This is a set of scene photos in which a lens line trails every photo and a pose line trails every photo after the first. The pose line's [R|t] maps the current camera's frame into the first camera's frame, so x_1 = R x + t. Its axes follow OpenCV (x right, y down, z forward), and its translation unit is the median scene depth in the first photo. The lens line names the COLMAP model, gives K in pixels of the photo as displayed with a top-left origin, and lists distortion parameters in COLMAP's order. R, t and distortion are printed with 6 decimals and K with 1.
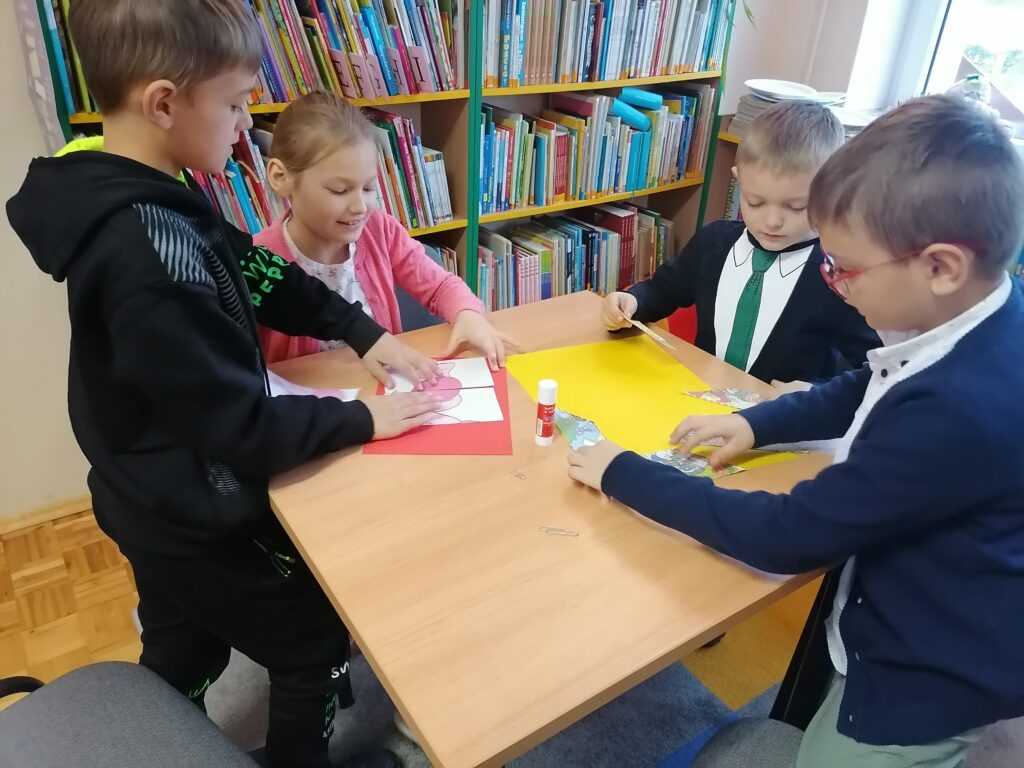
lens RADIAL K [[756.9, 0, 507.2], [0, 756.9, 385.4], [0, 0, 1]] dist [0.076312, -0.090808]
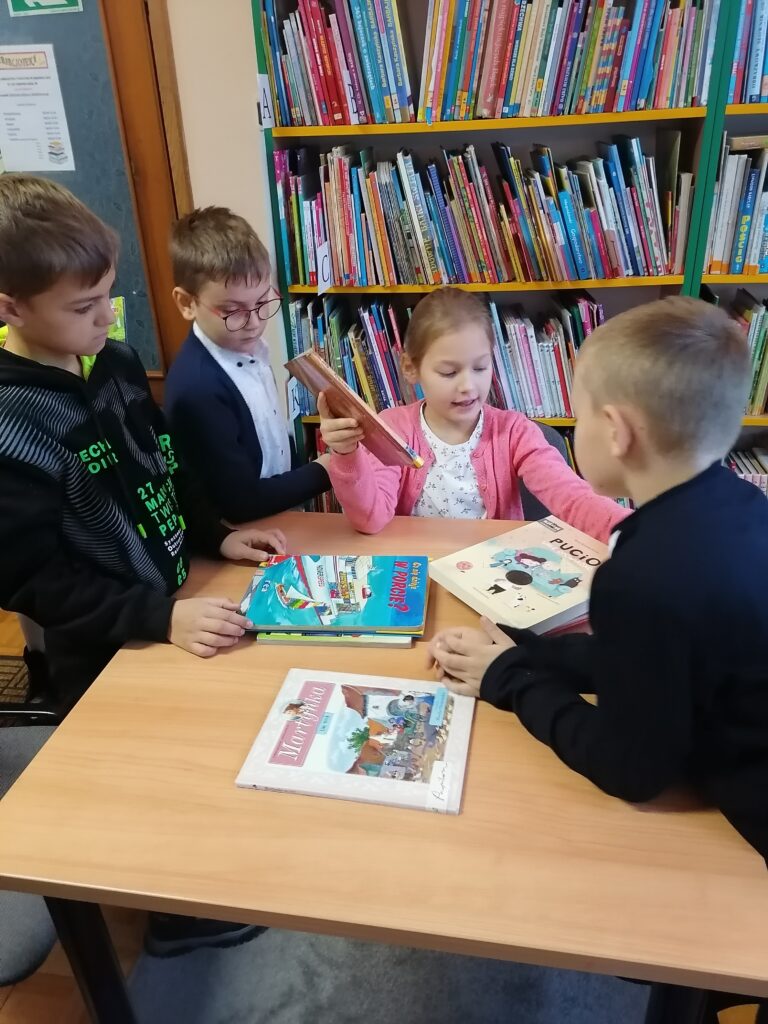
lens RADIAL K [[756.9, 0, 384.0], [0, 756.9, 512.0], [0, 0, 1]] dist [0.076312, -0.090808]
pose [[0.713923, 0.255922, -0.651781, 0.319985], [-0.274762, 0.958550, 0.075418, -0.090882], [0.644066, 0.125242, 0.754648, 0.135200]]
